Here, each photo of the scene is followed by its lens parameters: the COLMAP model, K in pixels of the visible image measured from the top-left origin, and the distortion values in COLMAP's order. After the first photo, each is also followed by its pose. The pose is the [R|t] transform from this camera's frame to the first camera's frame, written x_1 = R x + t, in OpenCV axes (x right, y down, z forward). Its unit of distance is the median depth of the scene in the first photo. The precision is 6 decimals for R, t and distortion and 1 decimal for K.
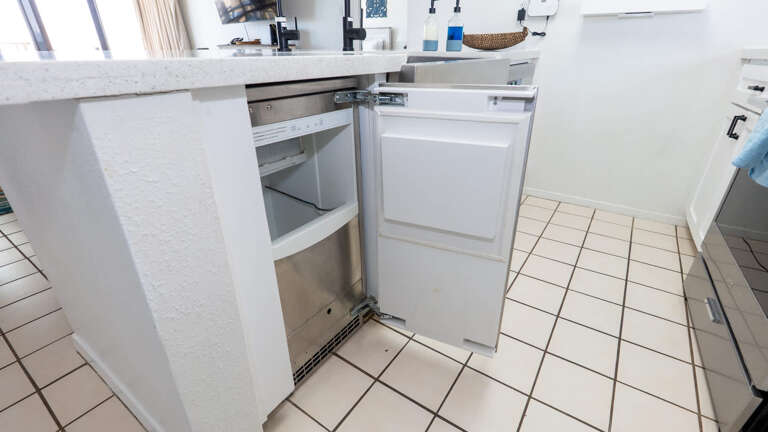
lens RADIAL K [[355.7, 0, 387.9], [0, 355.7, 216.4], [0, 0, 1]] dist [-0.005675, 0.000945]
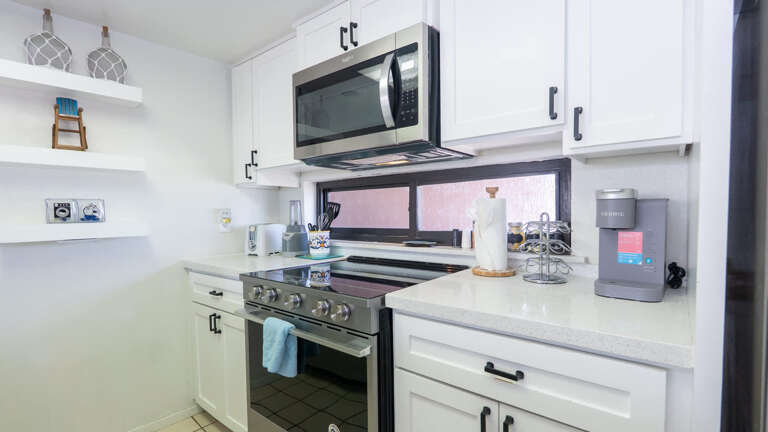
lens RADIAL K [[355.7, 0, 388.8], [0, 355.7, 229.2], [0, 0, 1]] dist [-0.005675, 0.000945]
pose [[0.140793, -0.050432, 0.988754, -0.127460], [0.438127, 0.898761, -0.016545, -0.273905], [-0.887819, 0.435530, 0.148635, 0.153943]]
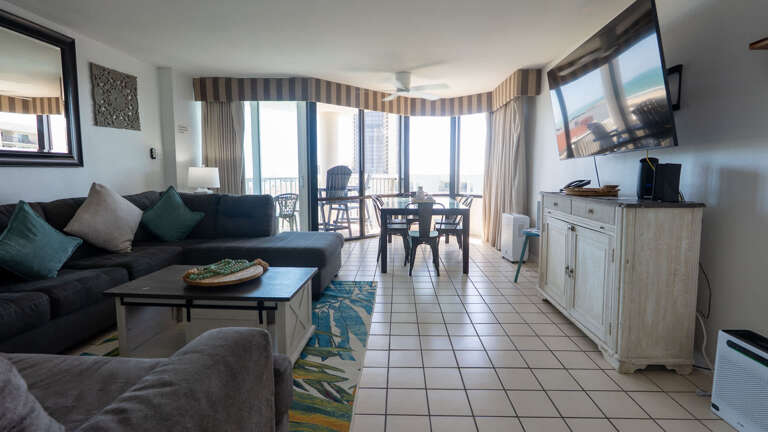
lens RADIAL K [[355.7, 0, 385.7], [0, 355.7, 203.0], [0, 0, 1]] dist [-0.005675, 0.000945]
pose [[0.538097, 0.073881, -0.839639, -0.423925], [-0.362825, 0.919440, -0.151620, -1.022770], [0.760796, 0.386229, 0.521553, 1.817200]]
